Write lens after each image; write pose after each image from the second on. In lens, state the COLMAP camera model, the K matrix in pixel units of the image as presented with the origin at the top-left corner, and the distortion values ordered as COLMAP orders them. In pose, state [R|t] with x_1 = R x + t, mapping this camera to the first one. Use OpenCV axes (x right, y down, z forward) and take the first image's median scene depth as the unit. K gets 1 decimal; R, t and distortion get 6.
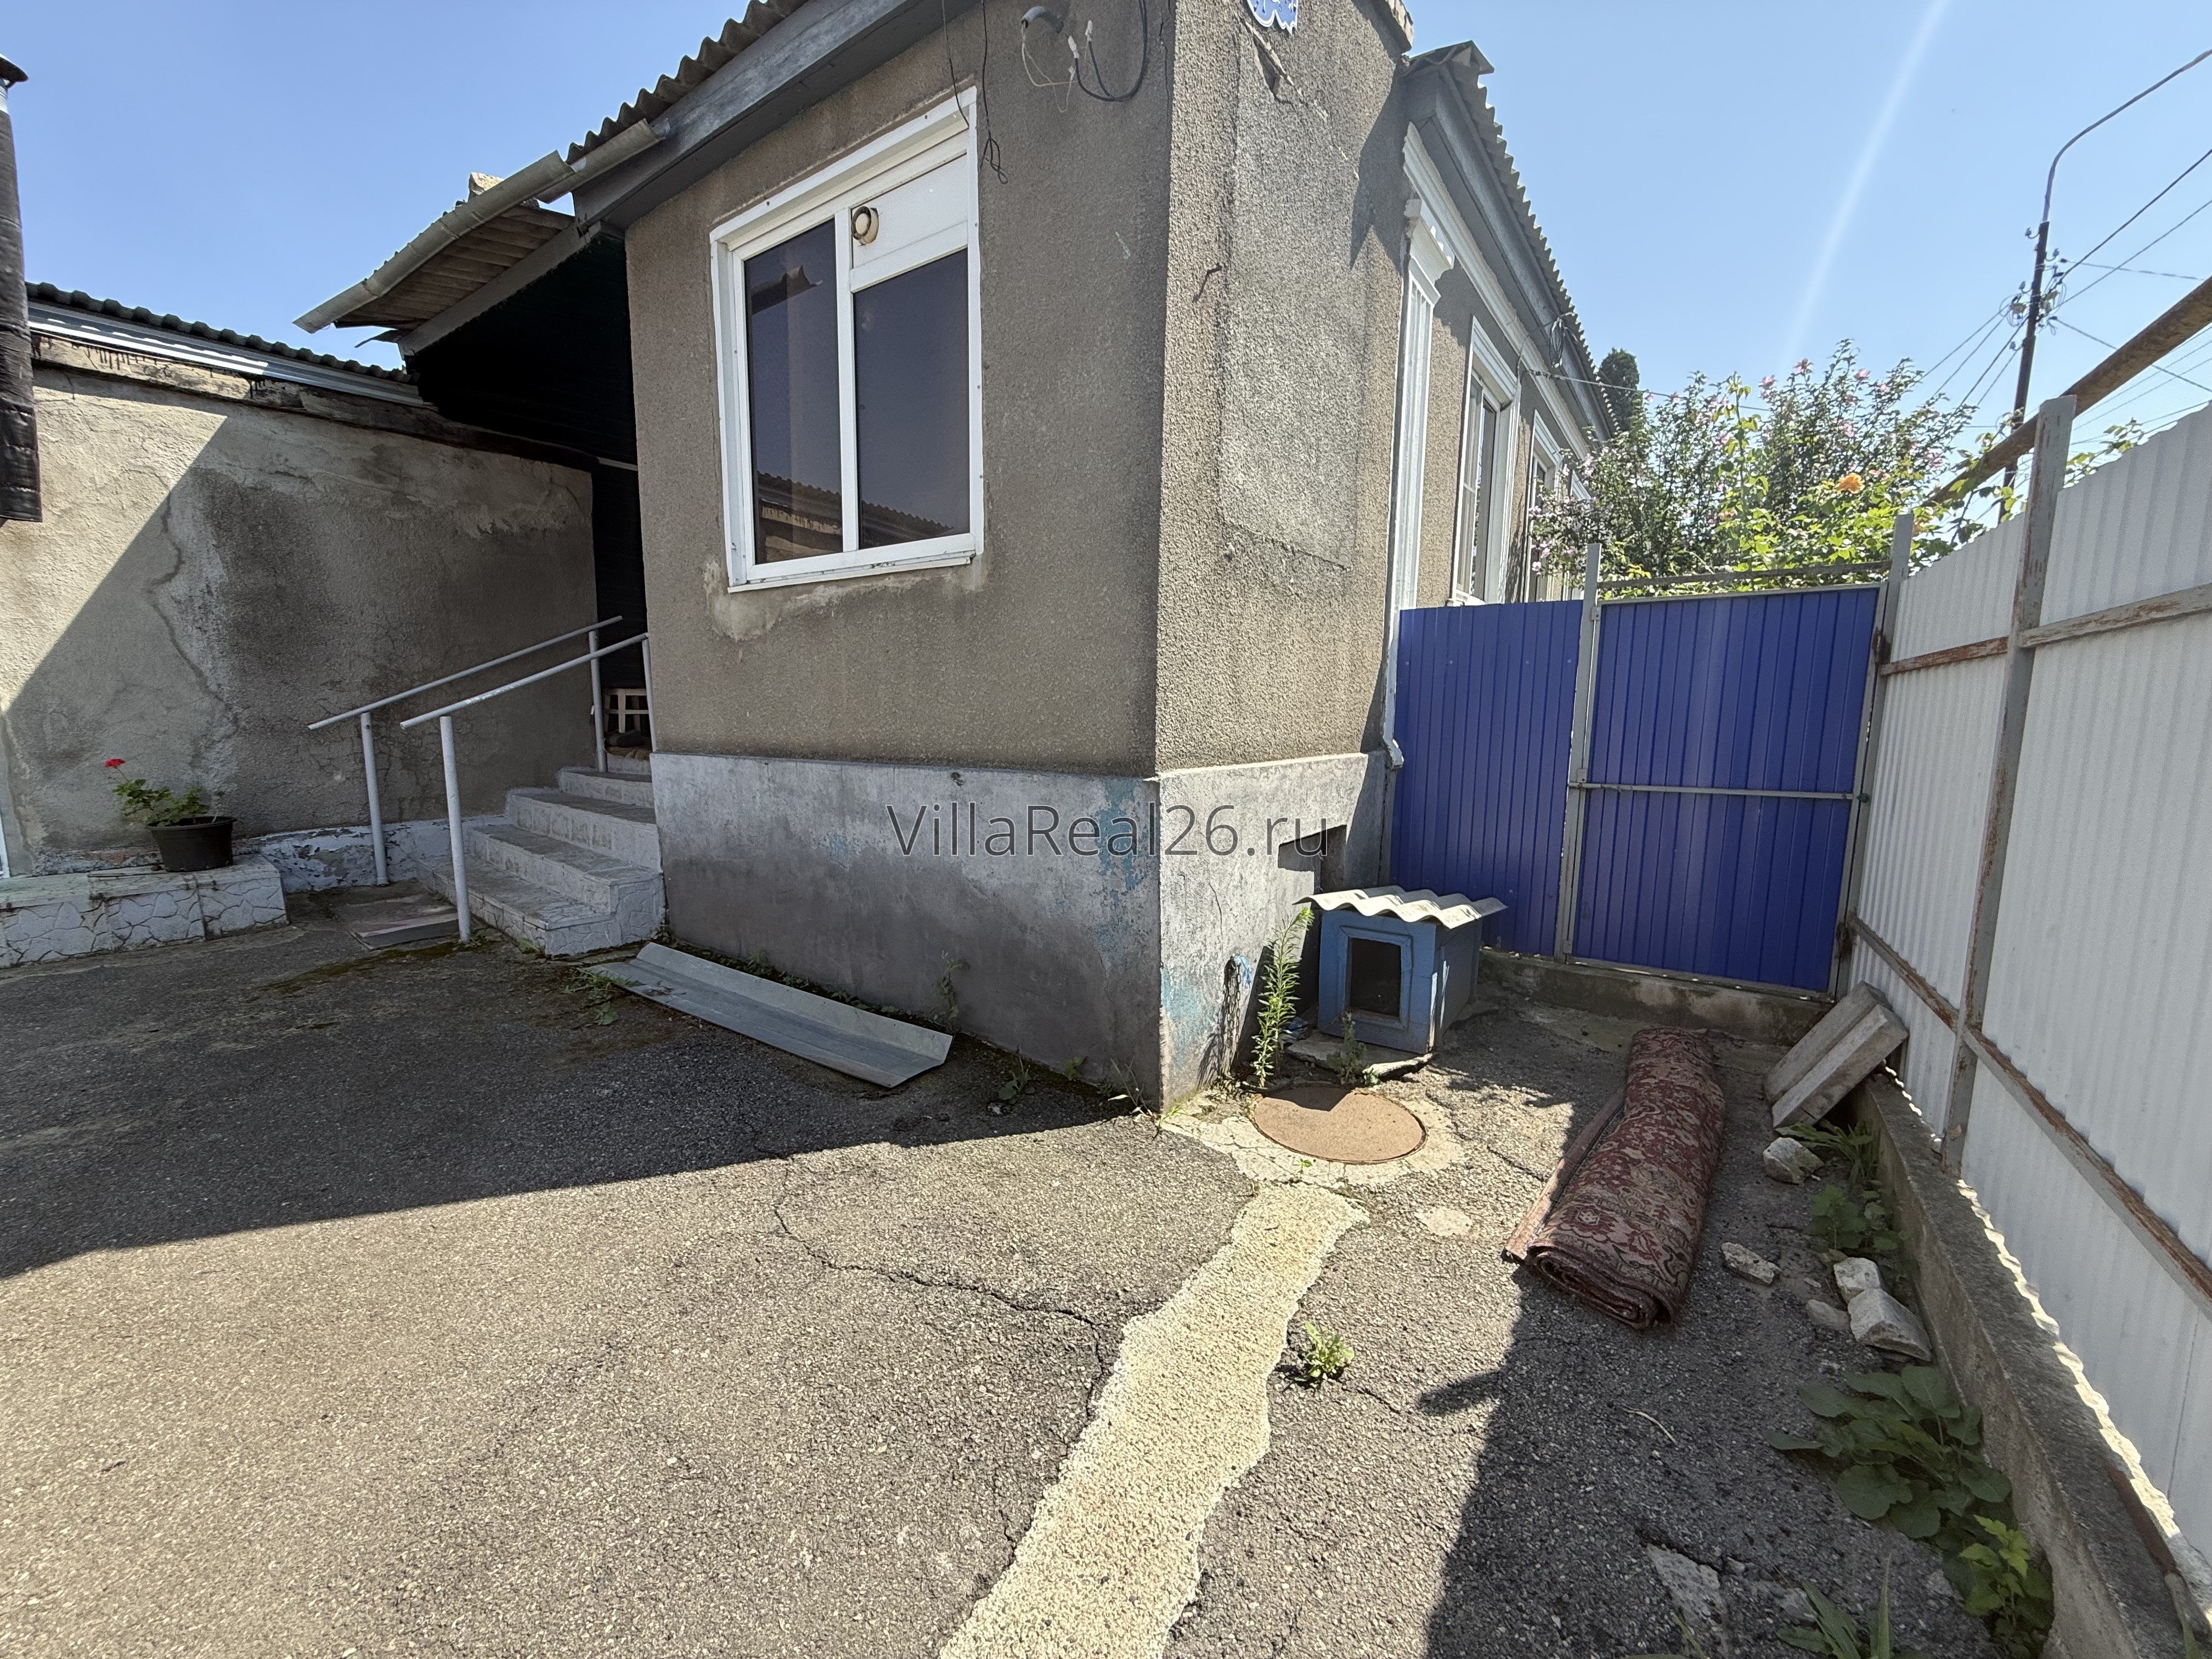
lens RADIAL K [[884.4, 0, 1099.8], [0, 884.4, 826.3], [0, 0, 1]] dist [0.000352, -0.000098]
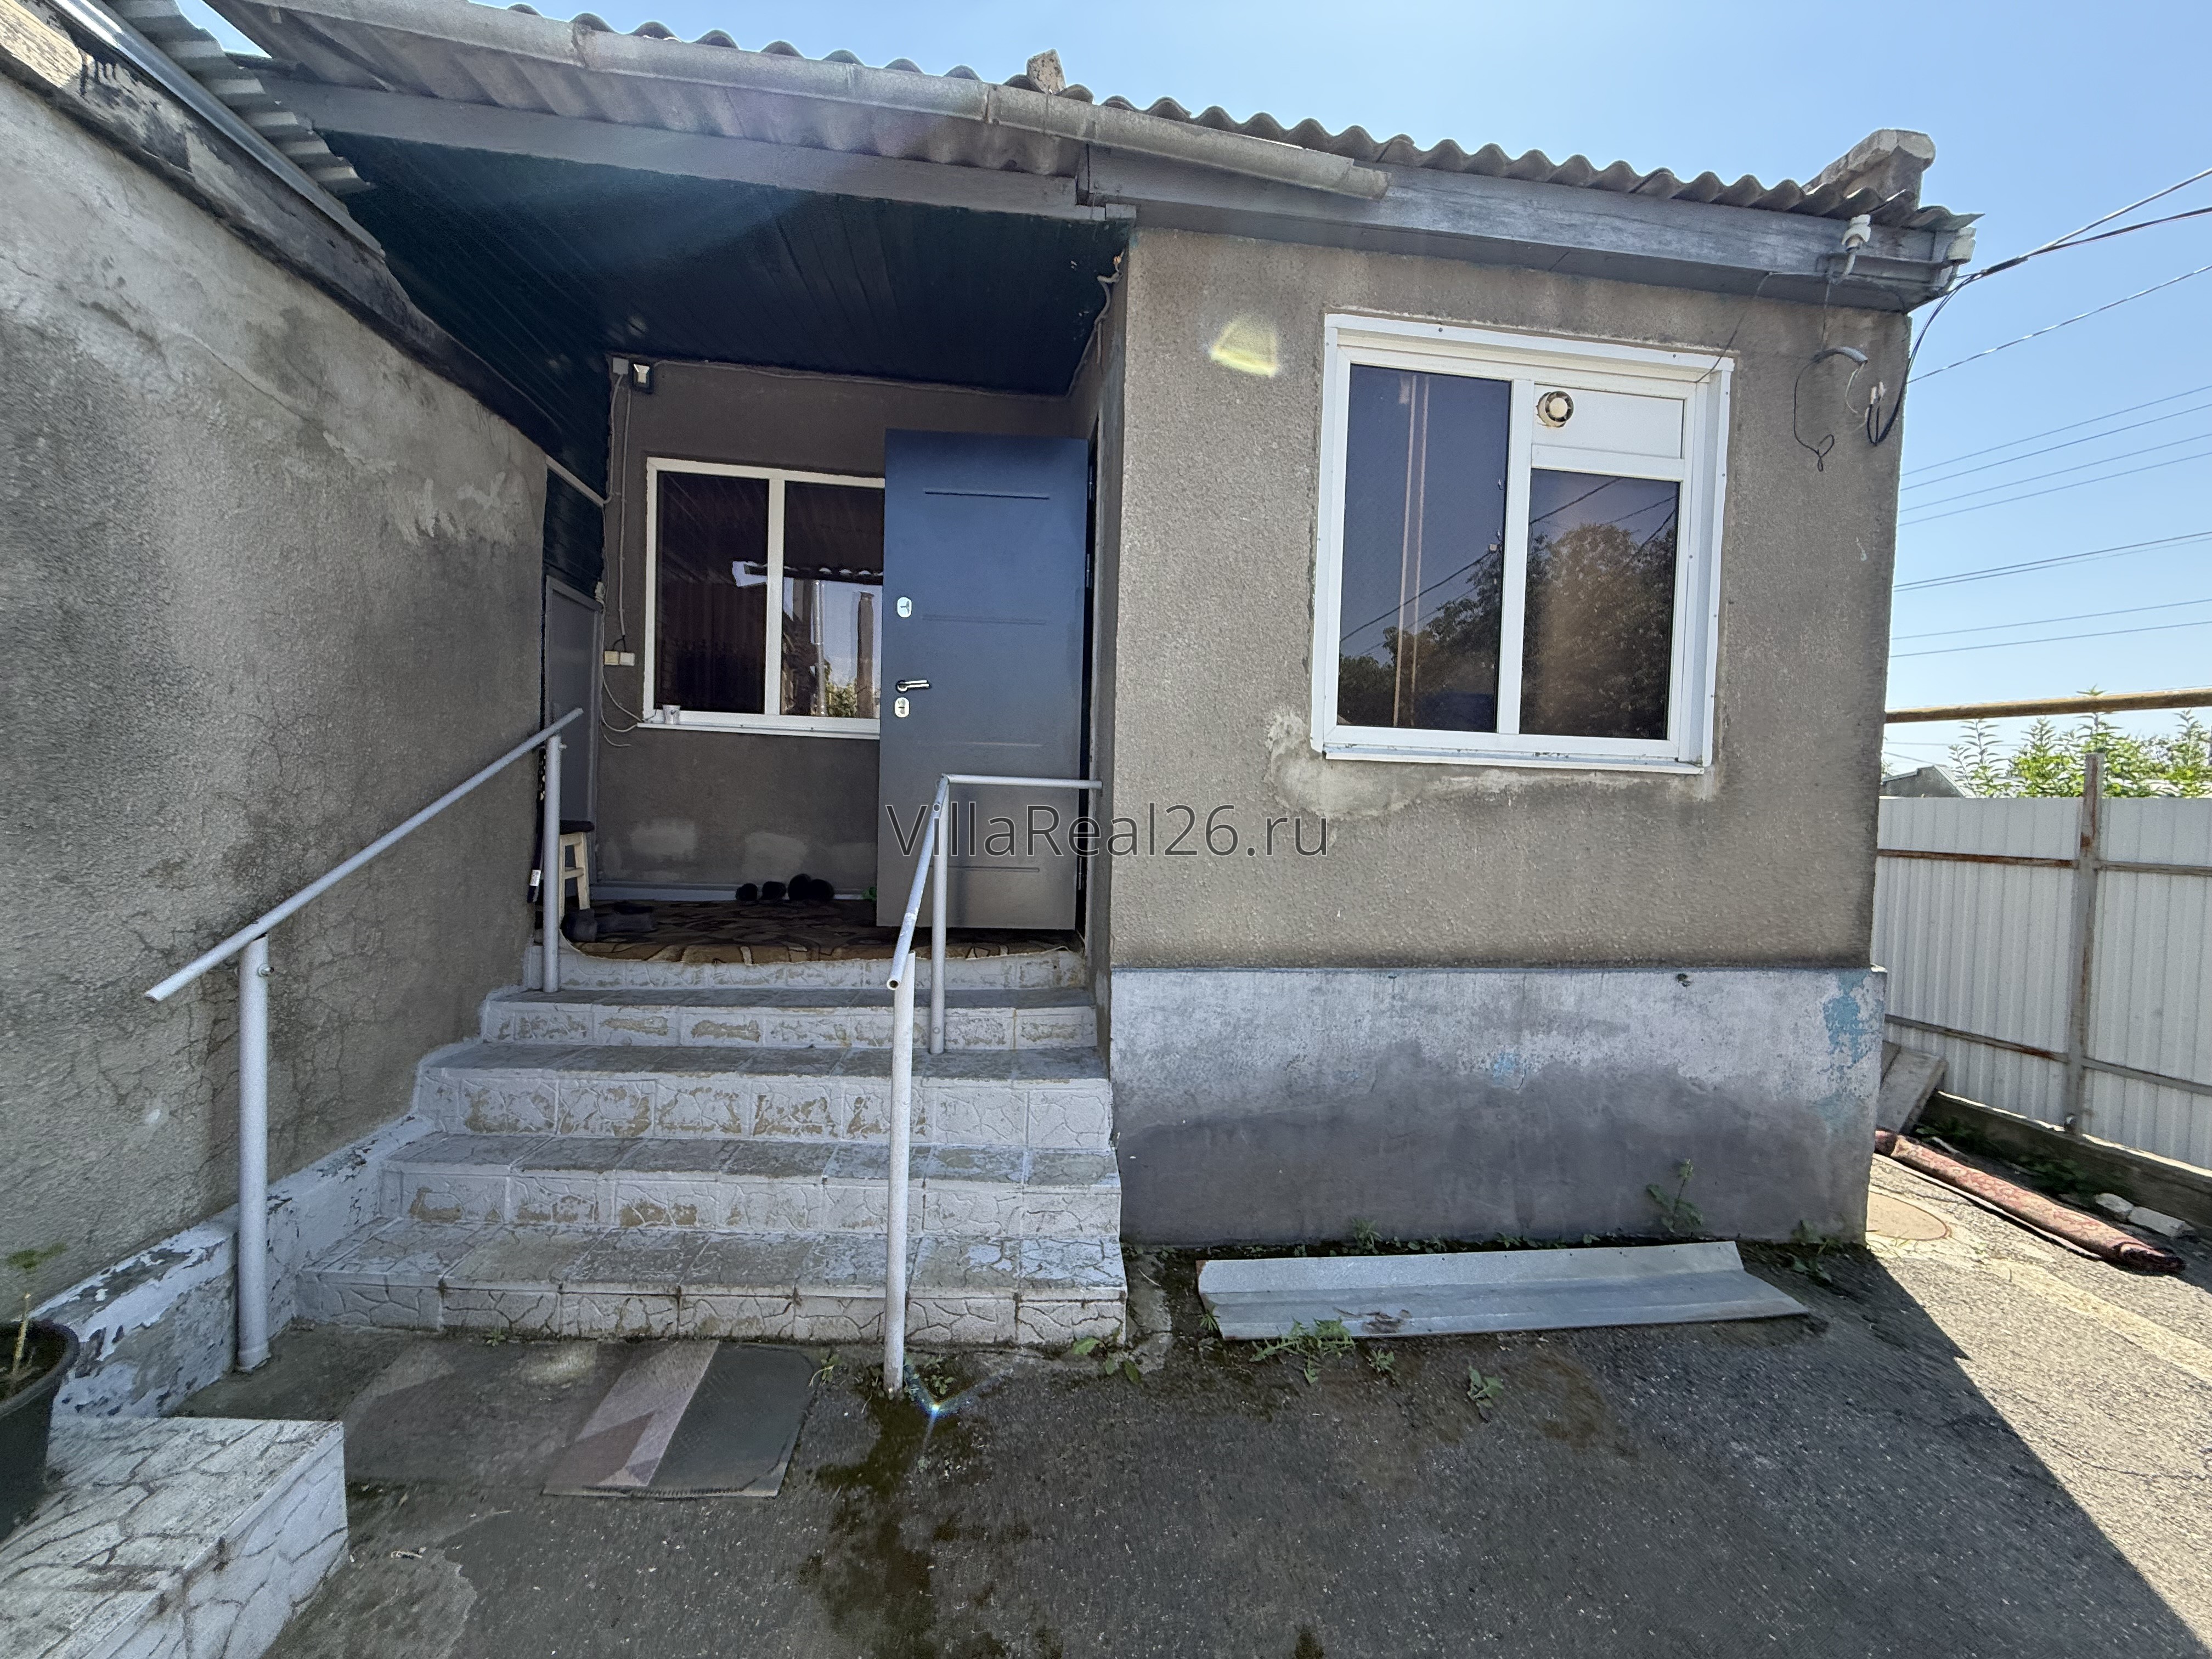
lens RADIAL K [[884.4, 0, 1105.9], [0, 884.4, 826.7], [0, 0, 1]] dist [0.000352, -0.000098]
pose [[0.722890, -0.005512, 0.690941, -1.173845], [0.062395, 0.996403, -0.057332, -0.185820], [-0.688140, 0.084556, 0.720634, 0.624607]]
